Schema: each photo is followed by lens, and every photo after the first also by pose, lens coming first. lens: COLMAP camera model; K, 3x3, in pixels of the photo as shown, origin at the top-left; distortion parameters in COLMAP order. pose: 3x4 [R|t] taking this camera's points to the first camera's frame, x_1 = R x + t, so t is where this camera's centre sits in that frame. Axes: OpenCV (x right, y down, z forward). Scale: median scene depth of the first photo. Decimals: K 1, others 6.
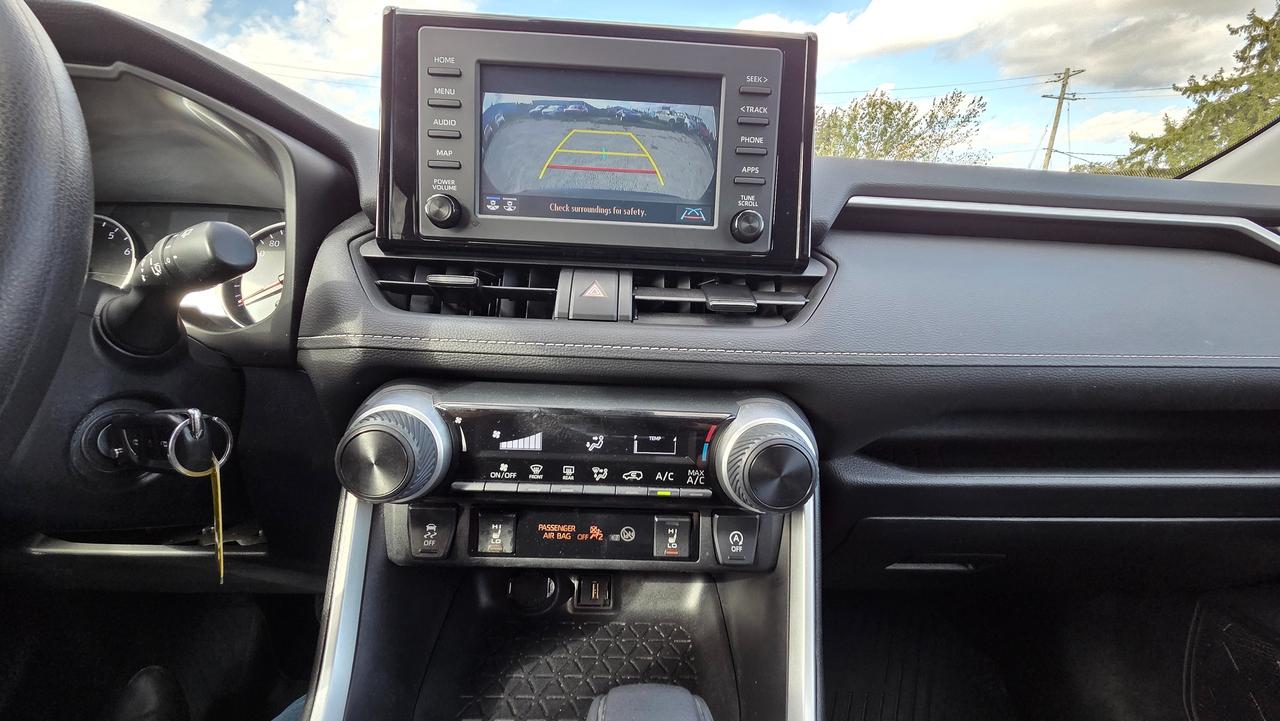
lens RADIAL K [[527.0, 0, 637.9], [0, 527.0, 357.3], [0, 0, 1]] dist [0.004523, -0.000366]
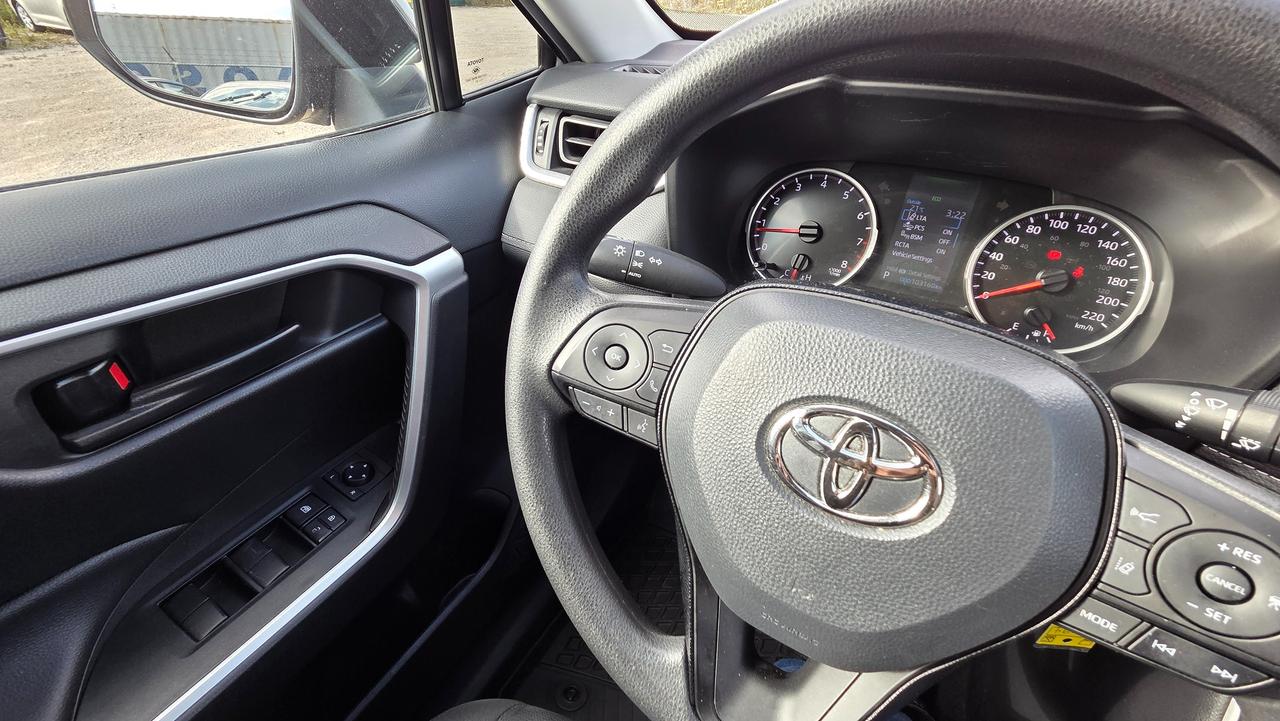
lens RADIAL K [[527.0, 0, 635.6], [0, 527.0, 358.9], [0, 0, 1]] dist [0.004523, -0.000366]
pose [[0.855381, 0.285466, -0.432241, -1.196580], [-0.097914, 0.908505, 0.406241, -0.457885], [0.508661, -0.305169, 0.805069, -0.120820]]
